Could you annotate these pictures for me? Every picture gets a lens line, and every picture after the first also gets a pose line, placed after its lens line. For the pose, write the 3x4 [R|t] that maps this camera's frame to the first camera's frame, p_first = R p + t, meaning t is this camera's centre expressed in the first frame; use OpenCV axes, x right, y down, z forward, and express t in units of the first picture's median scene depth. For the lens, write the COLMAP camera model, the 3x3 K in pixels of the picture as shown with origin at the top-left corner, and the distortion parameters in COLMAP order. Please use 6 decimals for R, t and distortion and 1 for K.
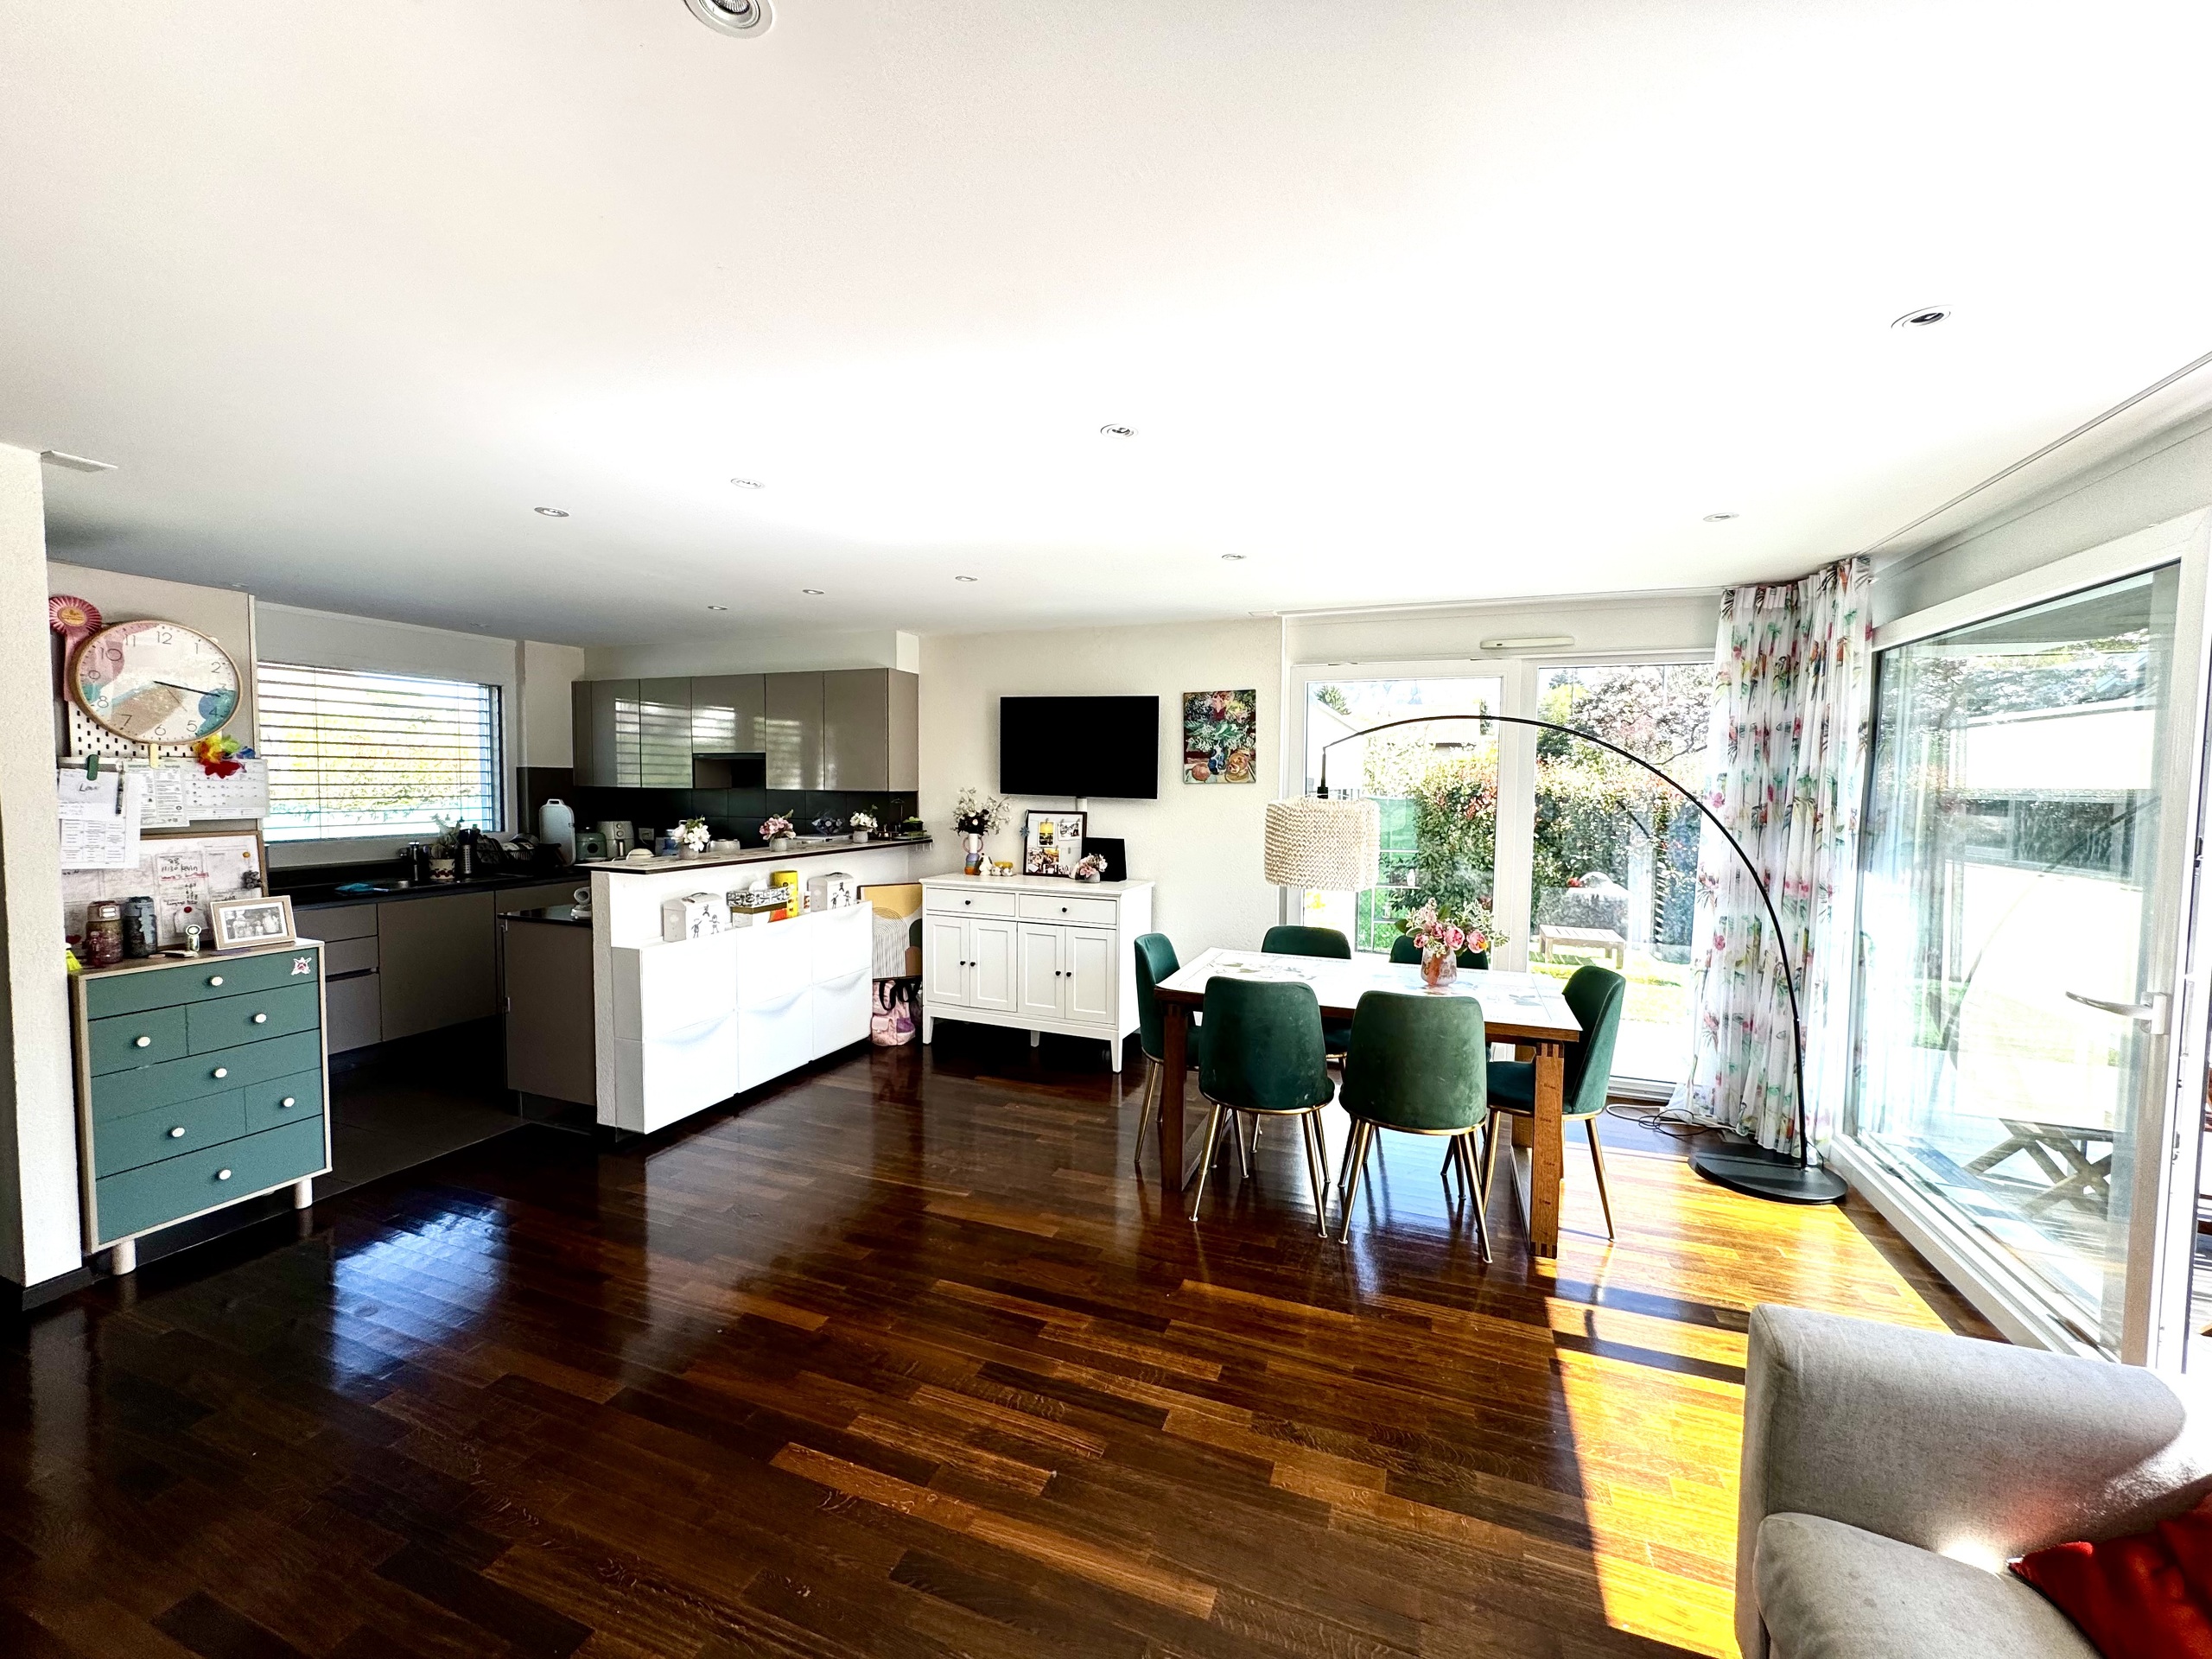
lens RADIAL K [[896.9, 0, 1106.0], [0, 896.9, 829.5], [0, 0, 1]] dist [-0.003217, -0.000103]
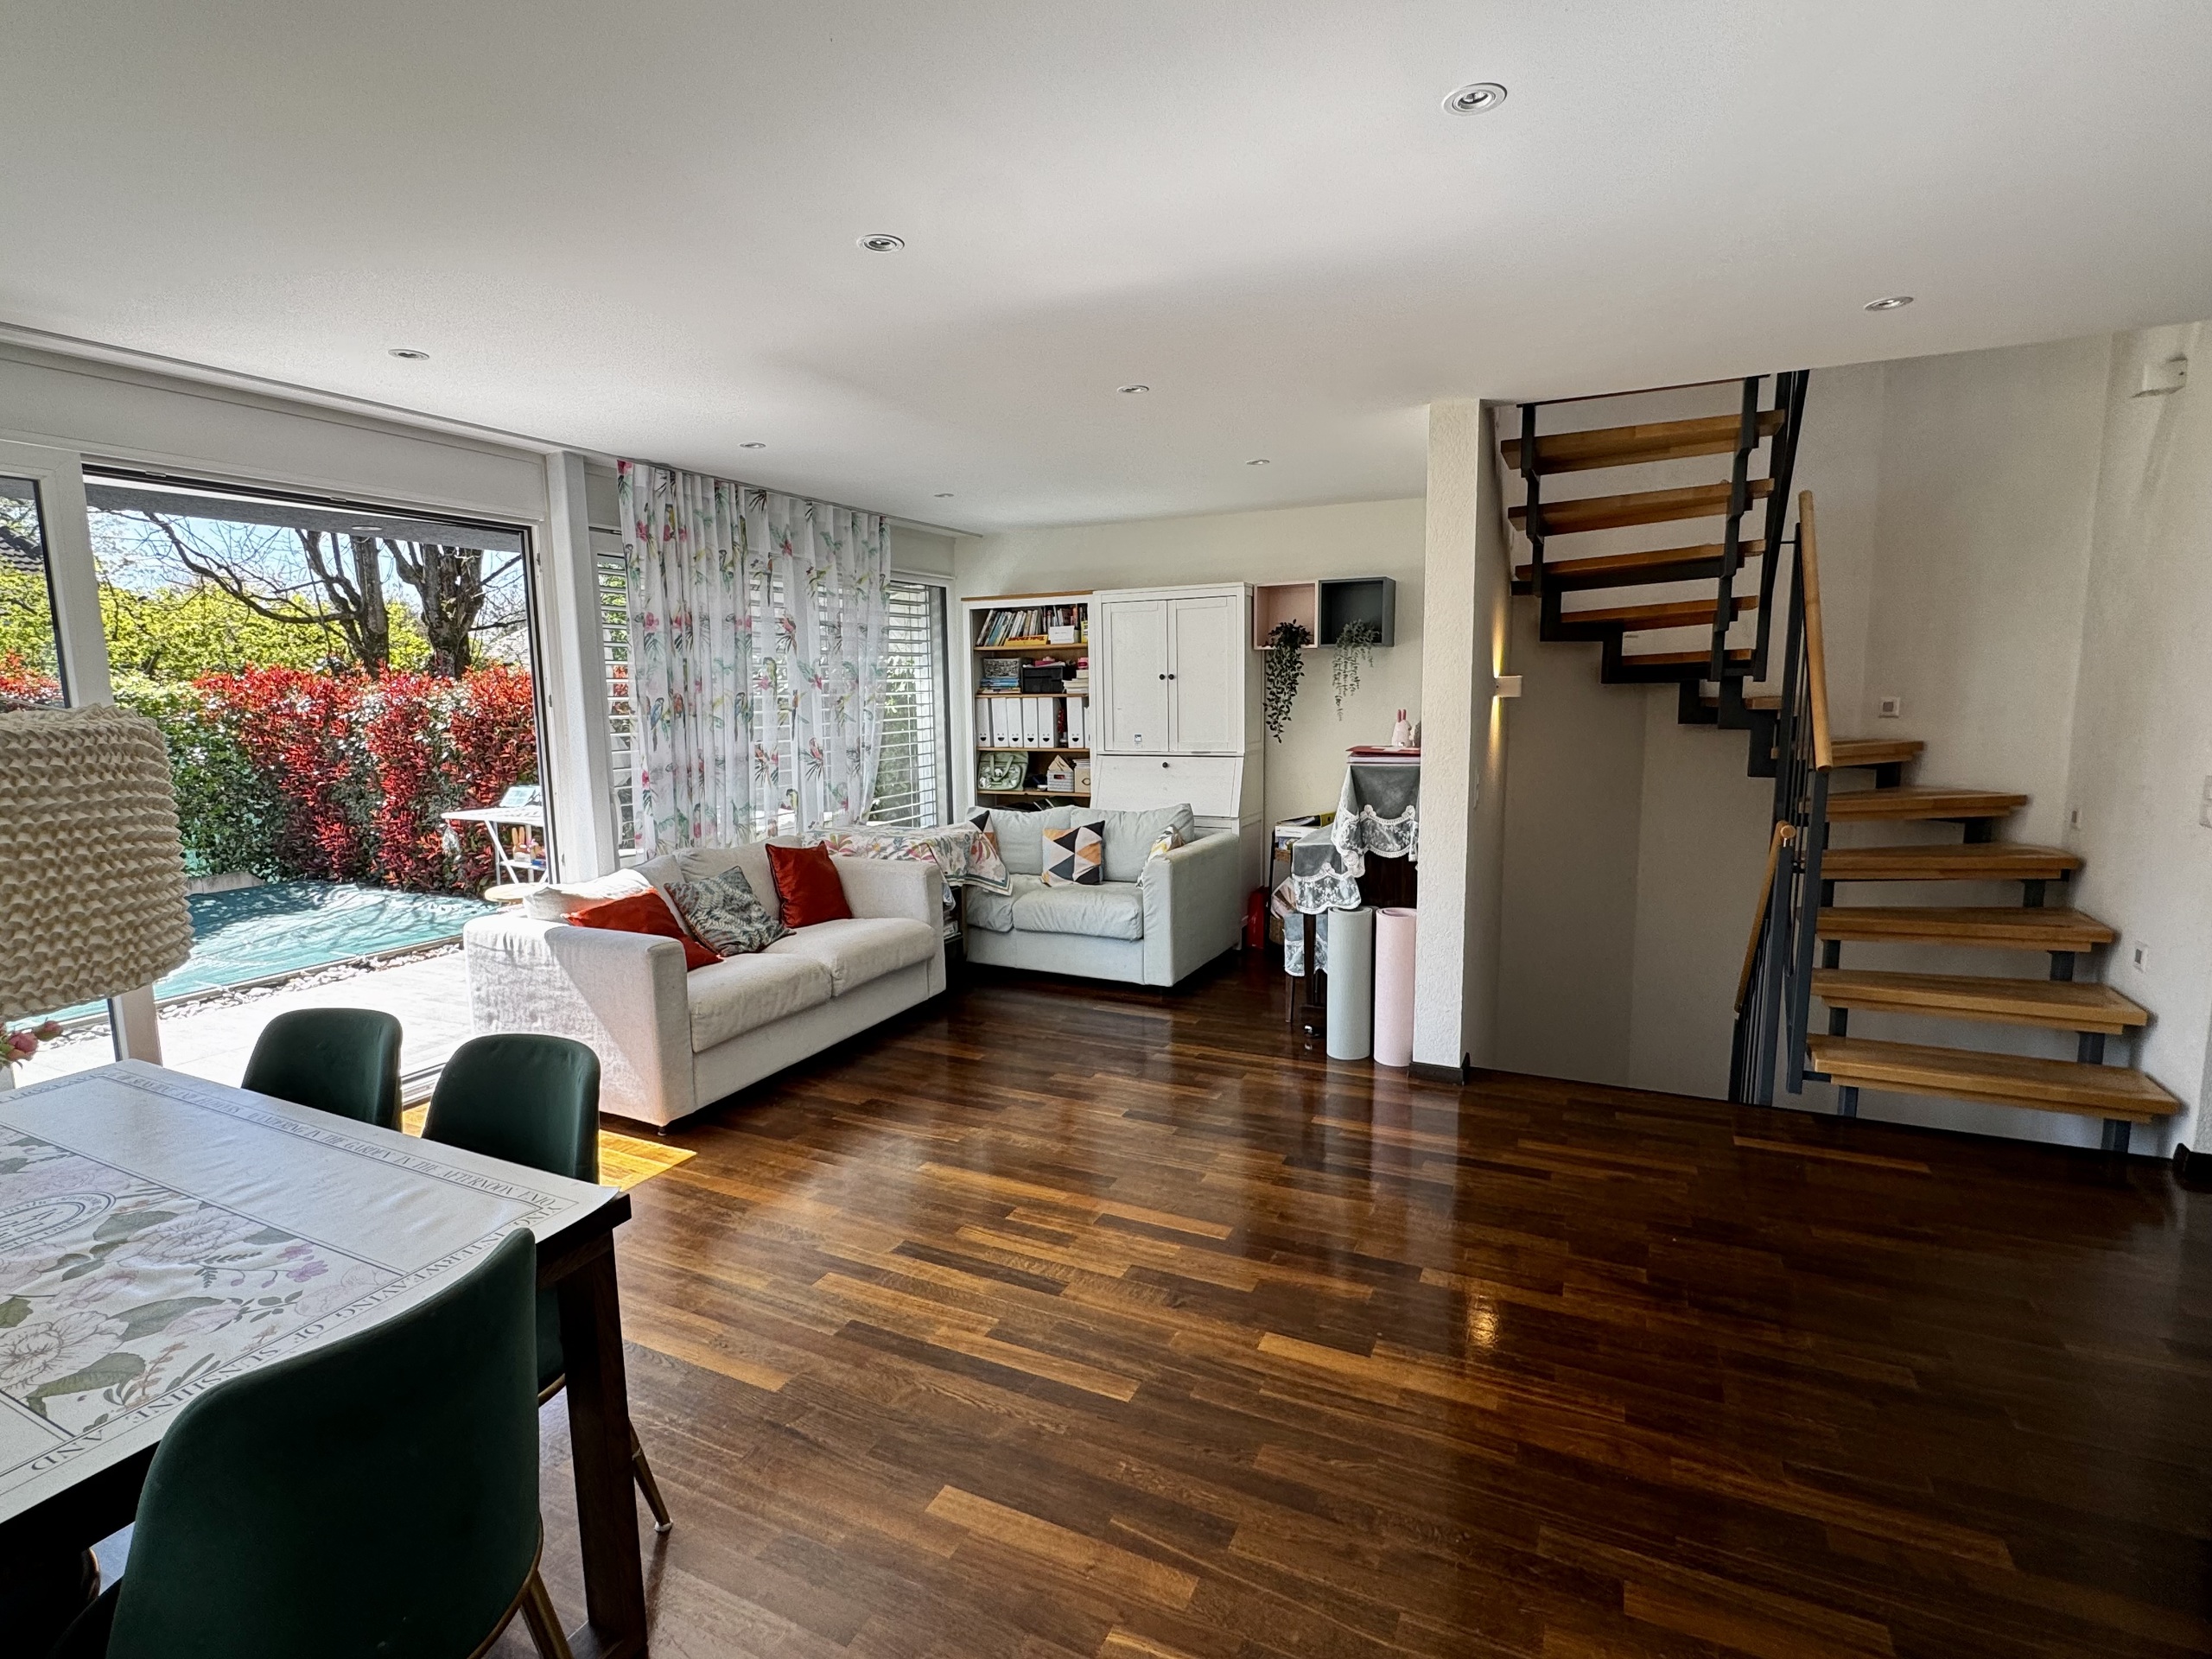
lens RADIAL K [[1074.8, 0, 1106.0], [0, 1074.8, 829.5], [0, 0, 1]] dist [-0.013941, -0.000744]
pose [[-0.997620, -0.006629, 0.068635, -0.123556], [0.006181, 0.982762, 0.184770, -0.042097], [-0.068677, 0.184755, -0.980382, 0.966316]]
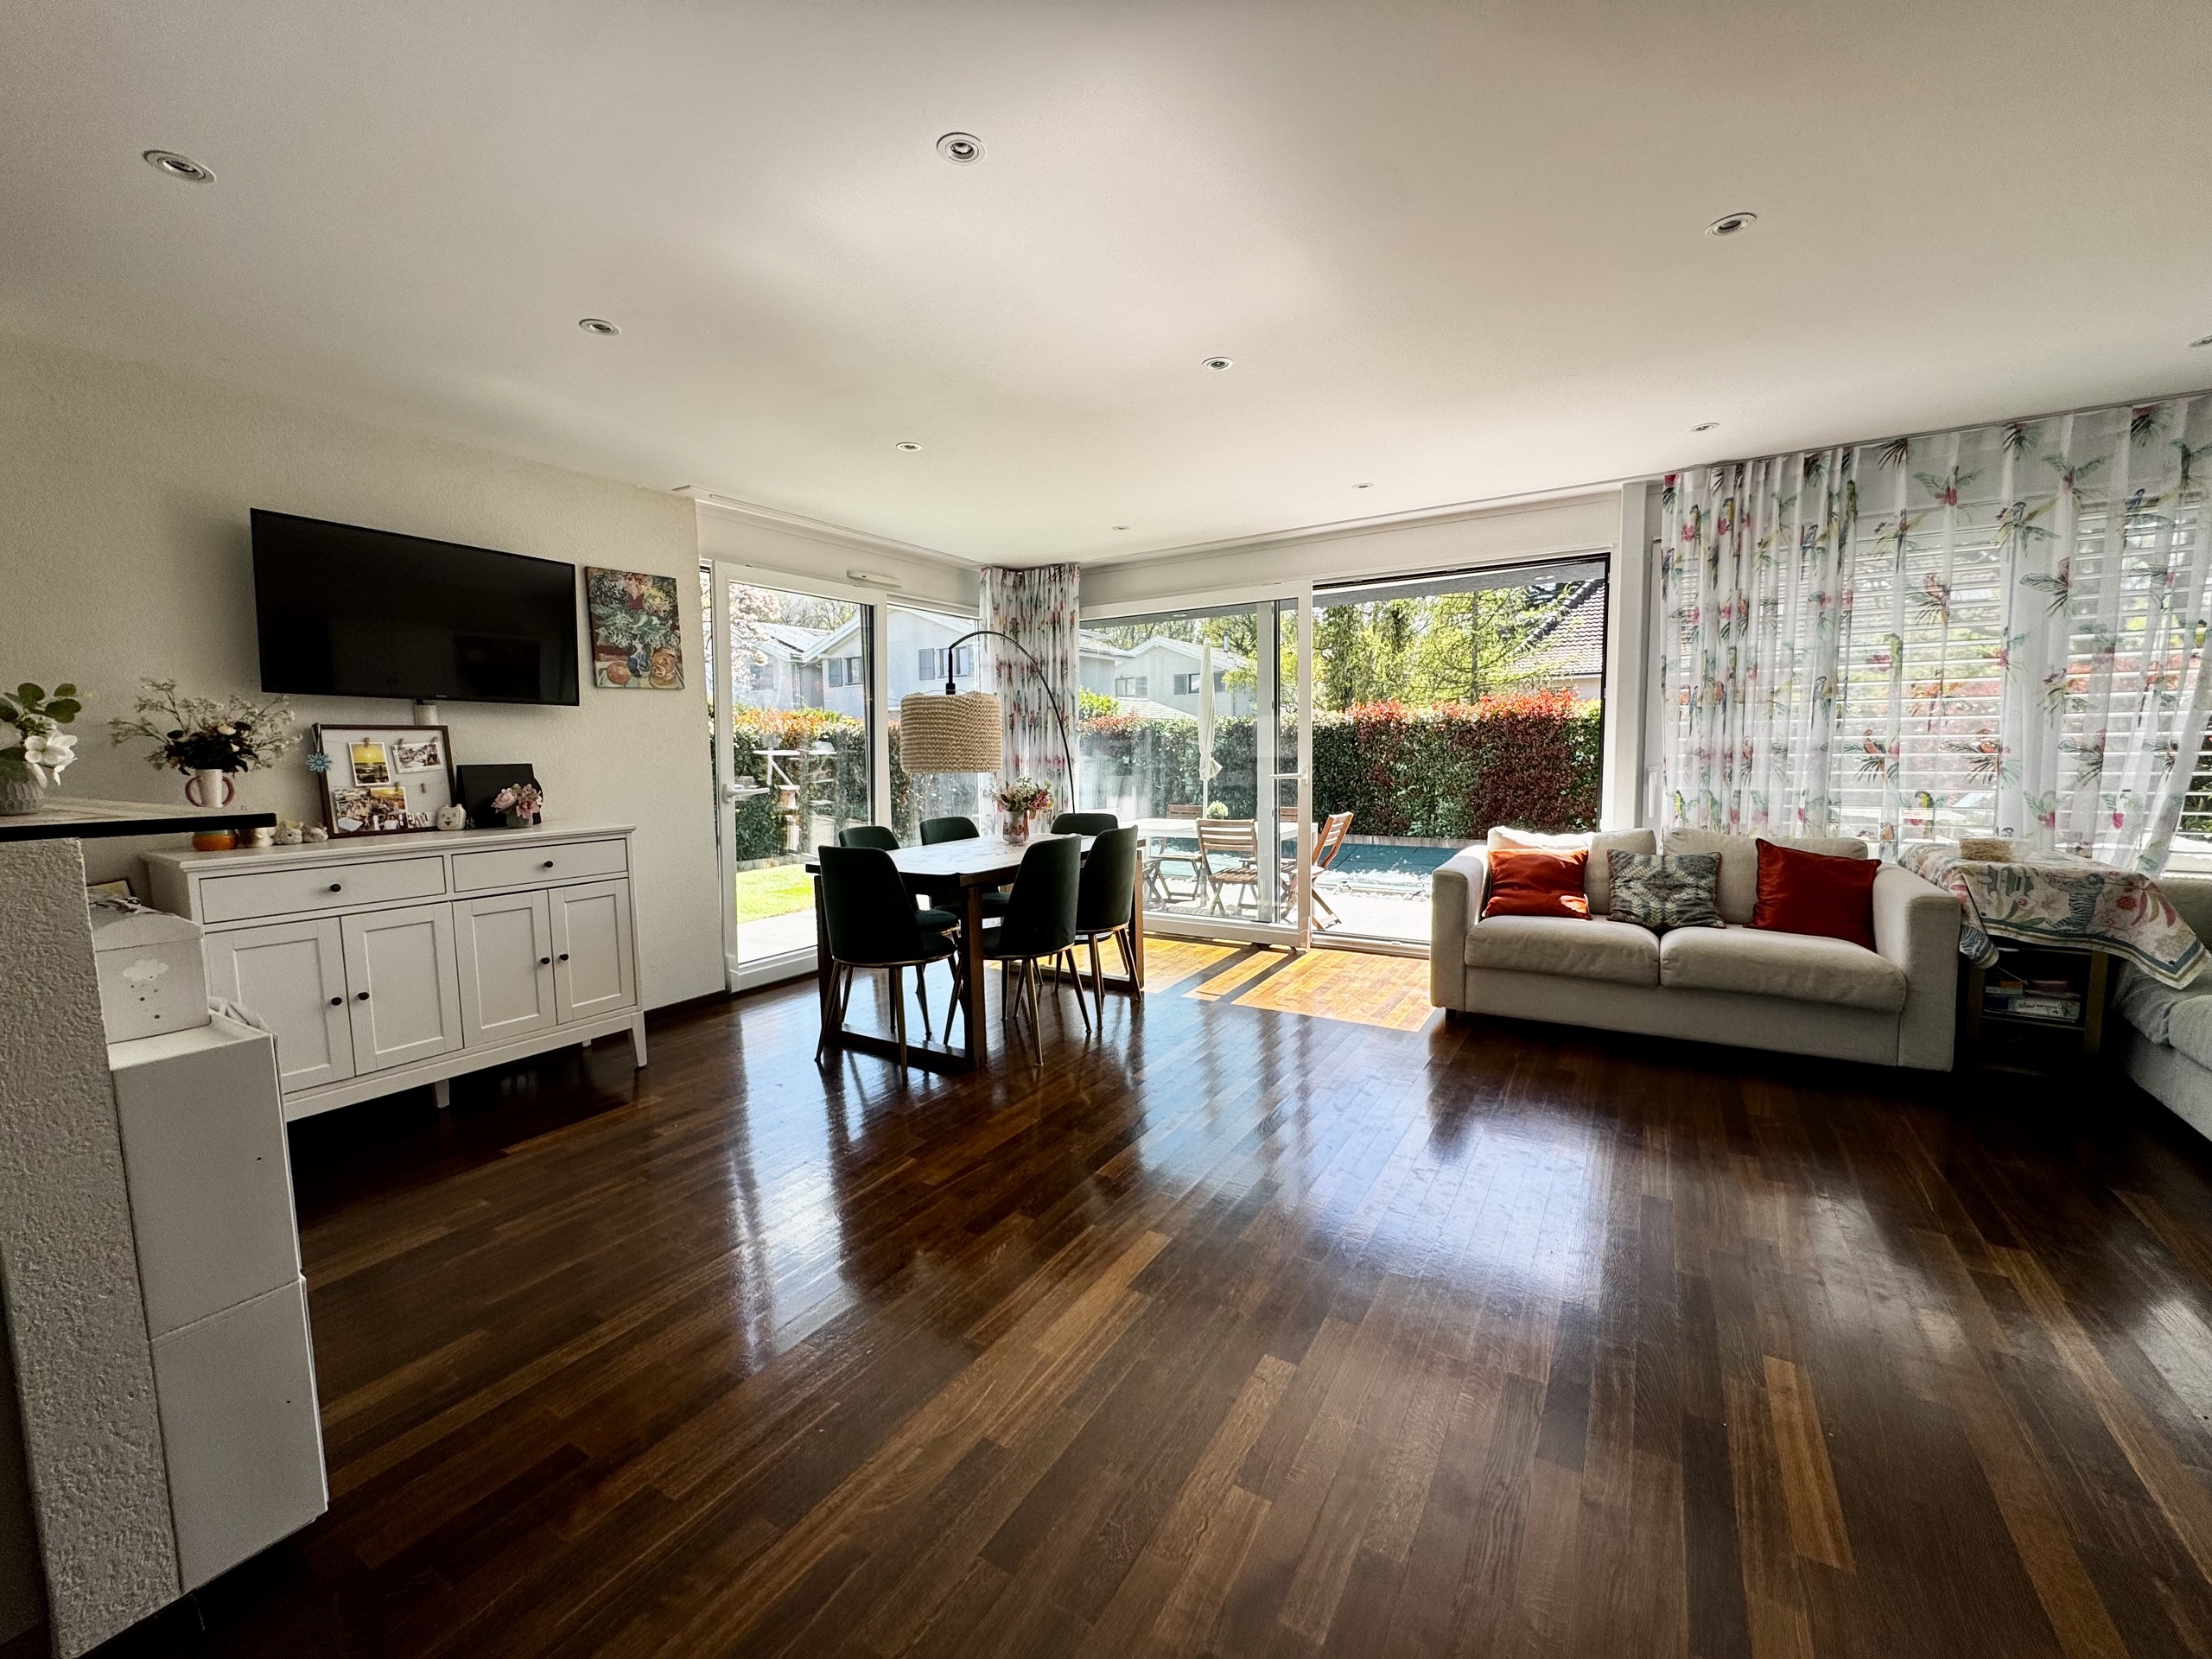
lens RADIAL K [[896.9, 0, 1106.0], [0, 896.9, 829.5], [0, 0, 1]] dist [-0.003217, -0.000103]
pose [[0.184102, -0.103659, 0.977426, -0.601219], [0.073134, 0.993112, 0.091547, 0.031391], [-0.980183, 0.054629, 0.190414, 0.444940]]
